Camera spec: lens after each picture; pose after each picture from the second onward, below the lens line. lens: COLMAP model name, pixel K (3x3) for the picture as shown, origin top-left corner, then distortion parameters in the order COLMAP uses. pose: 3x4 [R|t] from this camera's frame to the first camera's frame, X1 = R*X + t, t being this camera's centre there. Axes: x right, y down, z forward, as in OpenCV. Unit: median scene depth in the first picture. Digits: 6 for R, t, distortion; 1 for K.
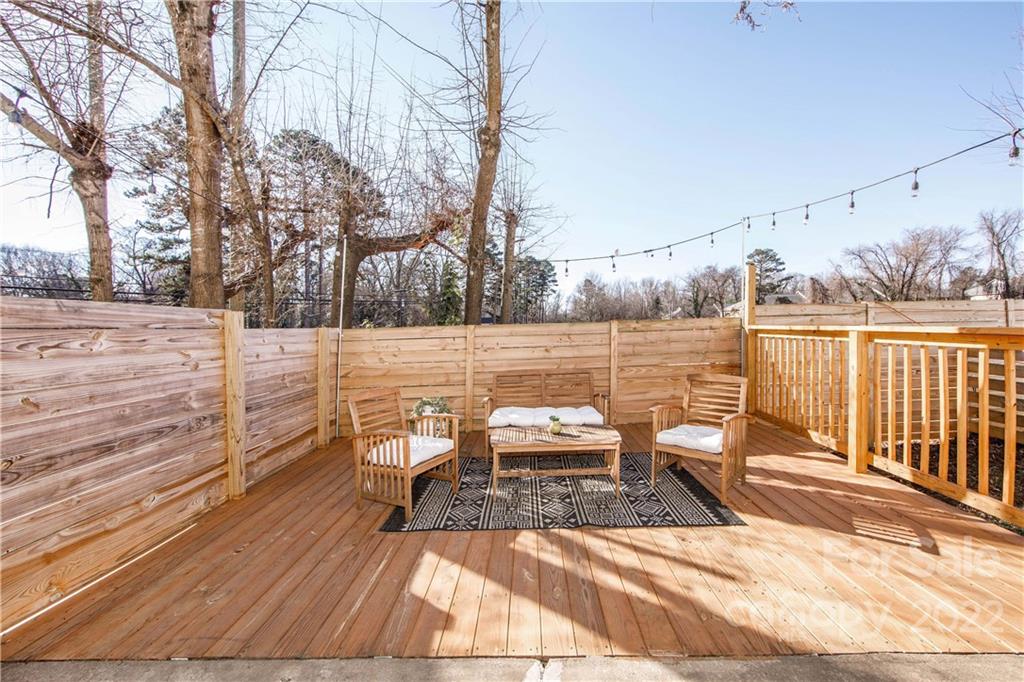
lens RADIAL K [[432.9, 0, 522.2], [0, 432.9, 339.3], [0, 0, 1]] dist [-0.002418, 0.000064]
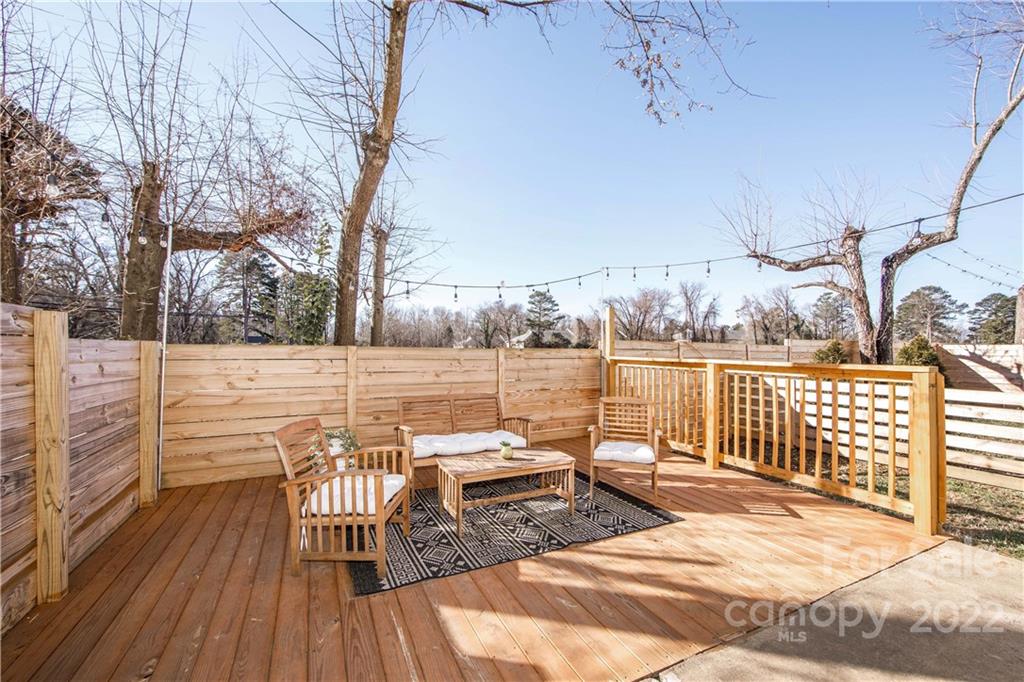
lens RADIAL K [[420.9, 0, 510.3], [0, 420.9, 349.4], [0, 0, 1]] dist [-0.011885, 0.000263]
pose [[0.883358, 0.038637, 0.467103, -0.303961], [-0.022032, 0.998918, -0.040961, 0.003849], [-0.468180, 0.025892, 0.883253, 0.105030]]
